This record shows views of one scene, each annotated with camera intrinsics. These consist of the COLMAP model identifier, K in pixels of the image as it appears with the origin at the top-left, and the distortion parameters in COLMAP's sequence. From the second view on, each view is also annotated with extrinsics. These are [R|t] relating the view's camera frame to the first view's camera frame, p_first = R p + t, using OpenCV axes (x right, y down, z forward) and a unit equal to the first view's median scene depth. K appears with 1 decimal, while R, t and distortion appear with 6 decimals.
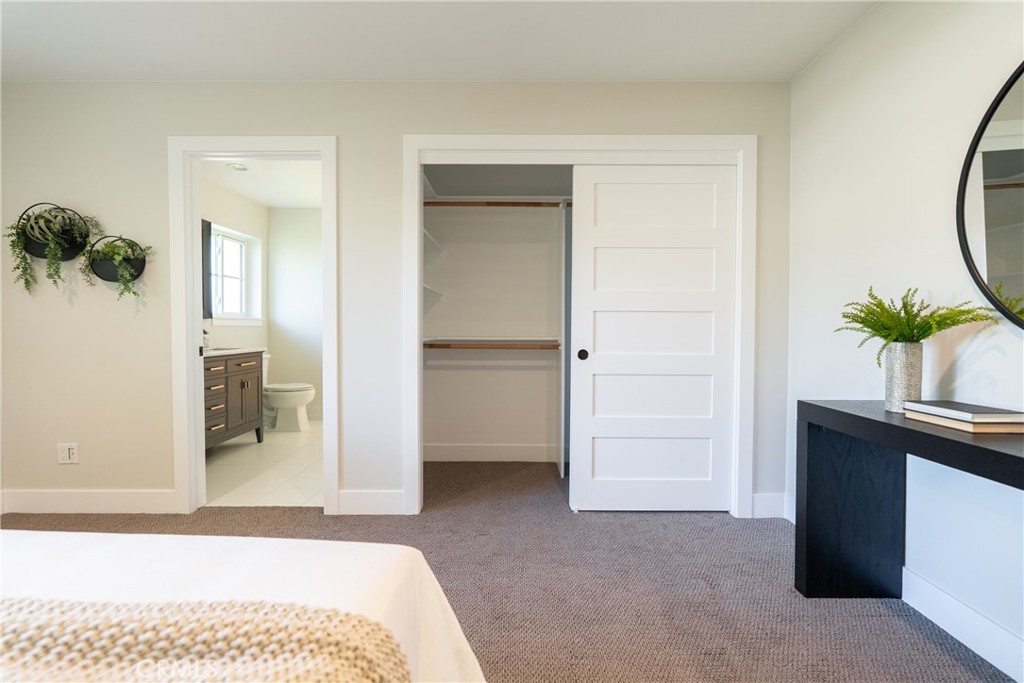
lens RADIAL K [[471.3, 0, 512.0], [0, 471.3, 341.5], [0, 0, 1]] dist [-0.004477, -0.000327]
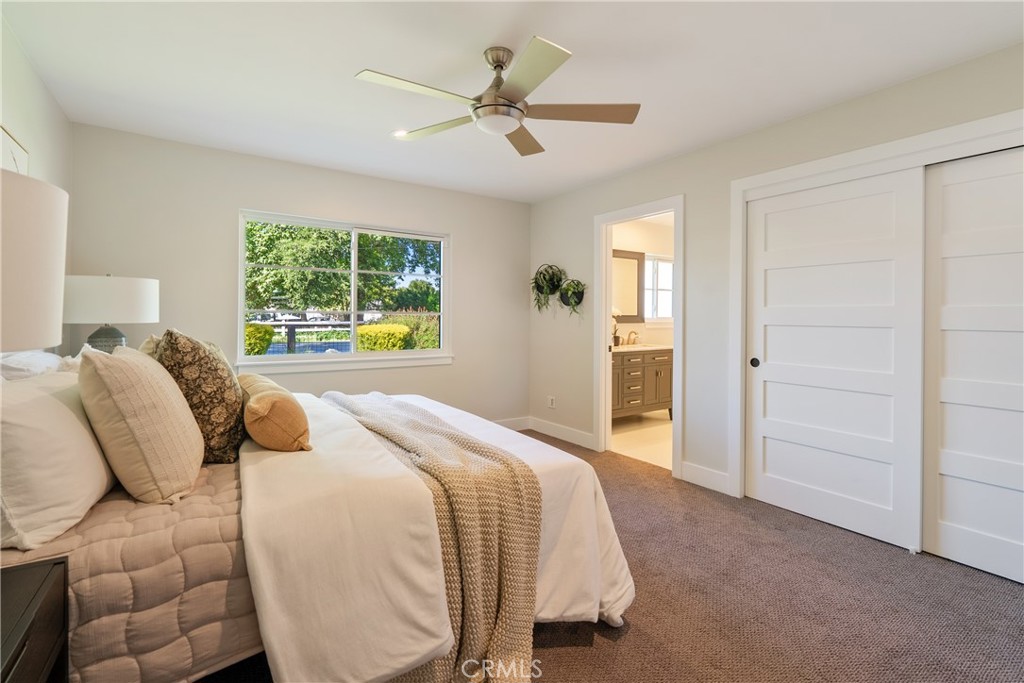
lens RADIAL K [[469.6, 0, 513.7], [0, 469.6, 320.2], [0, 0, 1]] dist [-0.002014, 0.000274]
pose [[0.568199, 0.005771, -0.822871, 0.453212], [-0.027922, 0.999535, -0.012271, -0.048278], [0.822417, 0.029948, 0.568096, -0.145436]]
